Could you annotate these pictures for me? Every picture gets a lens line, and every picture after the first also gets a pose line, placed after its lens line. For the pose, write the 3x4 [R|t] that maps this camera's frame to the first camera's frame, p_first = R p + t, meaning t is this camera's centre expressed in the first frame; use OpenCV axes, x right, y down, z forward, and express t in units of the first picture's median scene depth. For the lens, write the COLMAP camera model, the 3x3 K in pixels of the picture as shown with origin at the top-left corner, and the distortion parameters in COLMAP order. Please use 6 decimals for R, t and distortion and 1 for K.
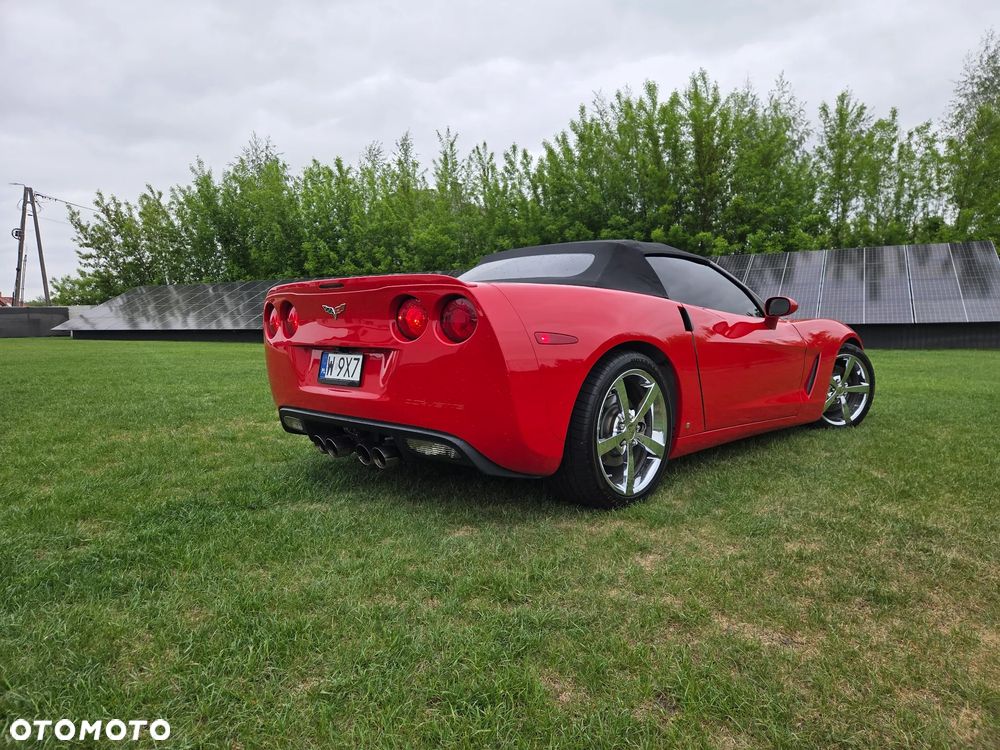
lens RADIAL K [[657.9, 0, 517.8], [0, 657.9, 370.2], [0, 0, 1]] dist [0.091218, -0.079148]
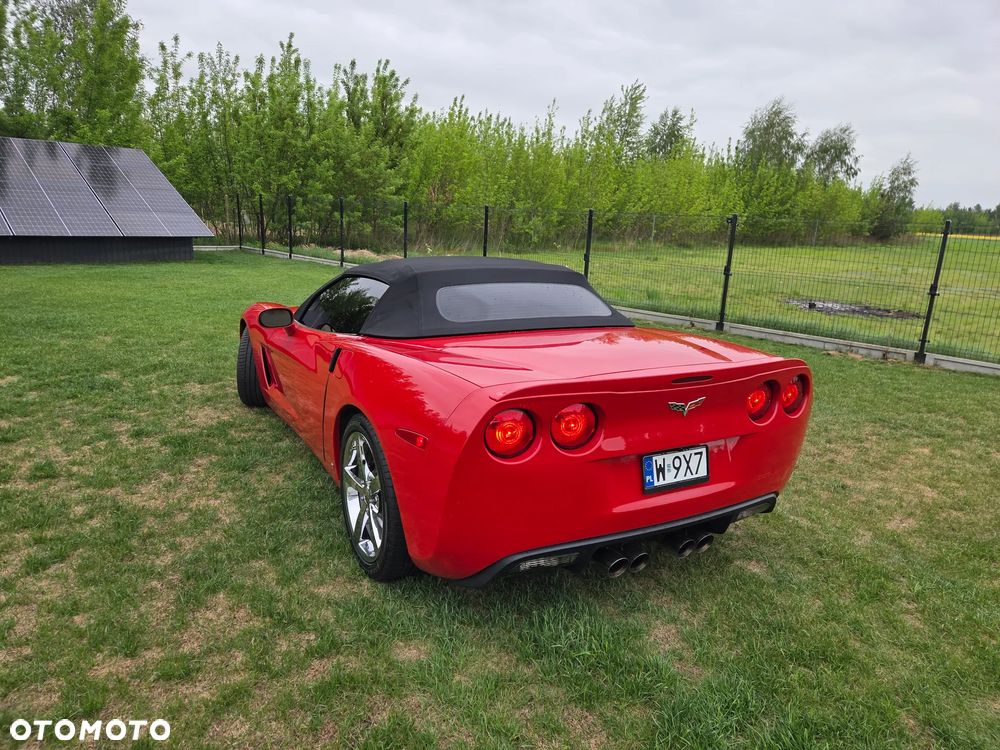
lens RADIAL K [[659.4, 0, 500.0], [0, 659.4, 375.0], [0, 0, 1]] dist [0.089348, -0.079342]
pose [[0.312537, -0.198801, 0.928870, -0.094193], [0.026688, 0.979306, 0.200616, -0.025461], [-0.949531, -0.037911, 0.311375, 0.079919]]
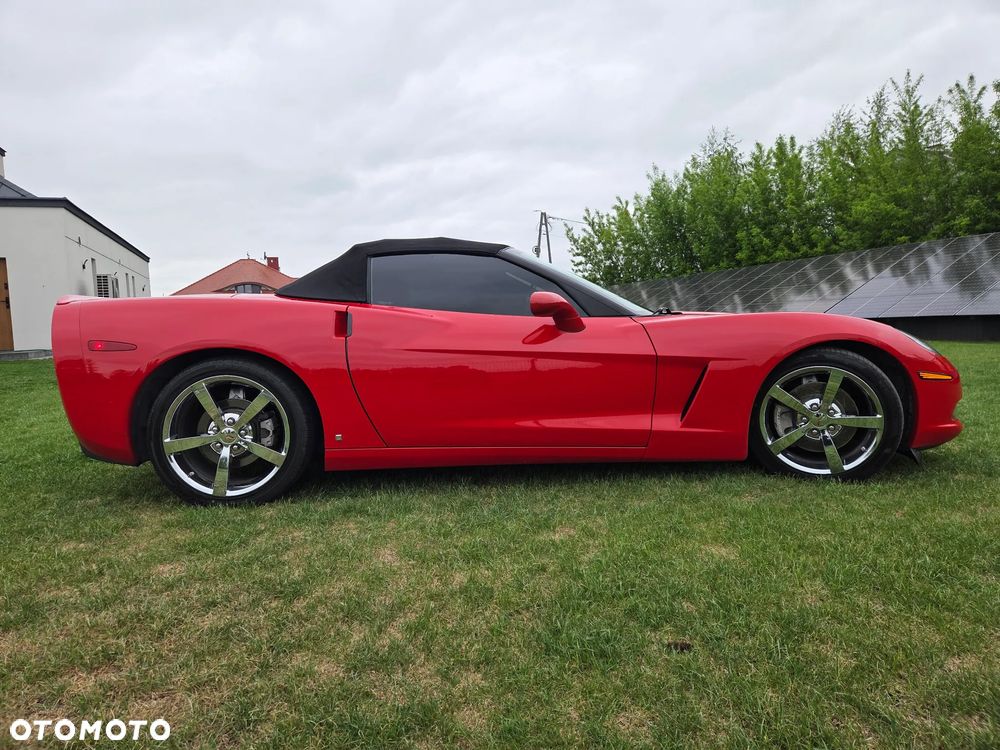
lens RADIAL K [[659.4, 0, 500.0], [0, 659.4, 375.0], [0, 0, 1]] dist [0.089348, -0.079342]
pose [[0.726059, 0.041913, -0.686354, 0.109720], [-0.027185, 0.999110, 0.032254, -0.004311], [0.687095, -0.004760, 0.726552, 0.048794]]
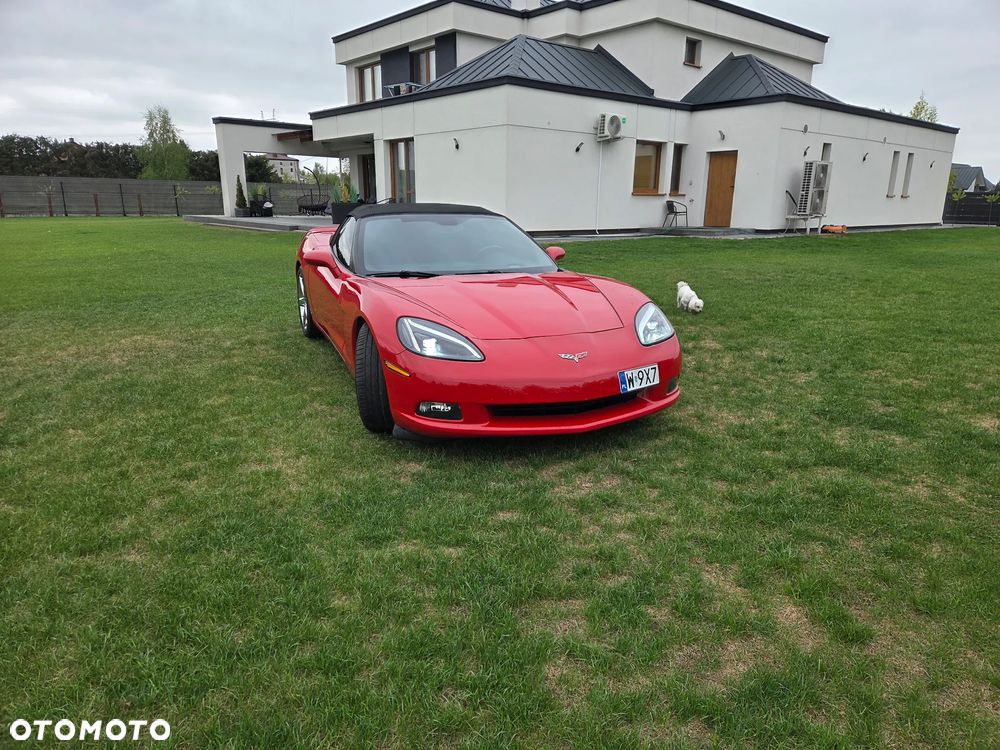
lens RADIAL K [[655.1, 0, 507.8], [0, 655.1, 383.8], [0, 0, 1]] dist [0.090236, -0.078018]
pose [[-0.387683, 0.257988, -0.884954, 0.178561], [-0.079468, 0.947108, 0.310921, -0.036033], [0.918361, 0.190864, -0.346676, 0.224908]]
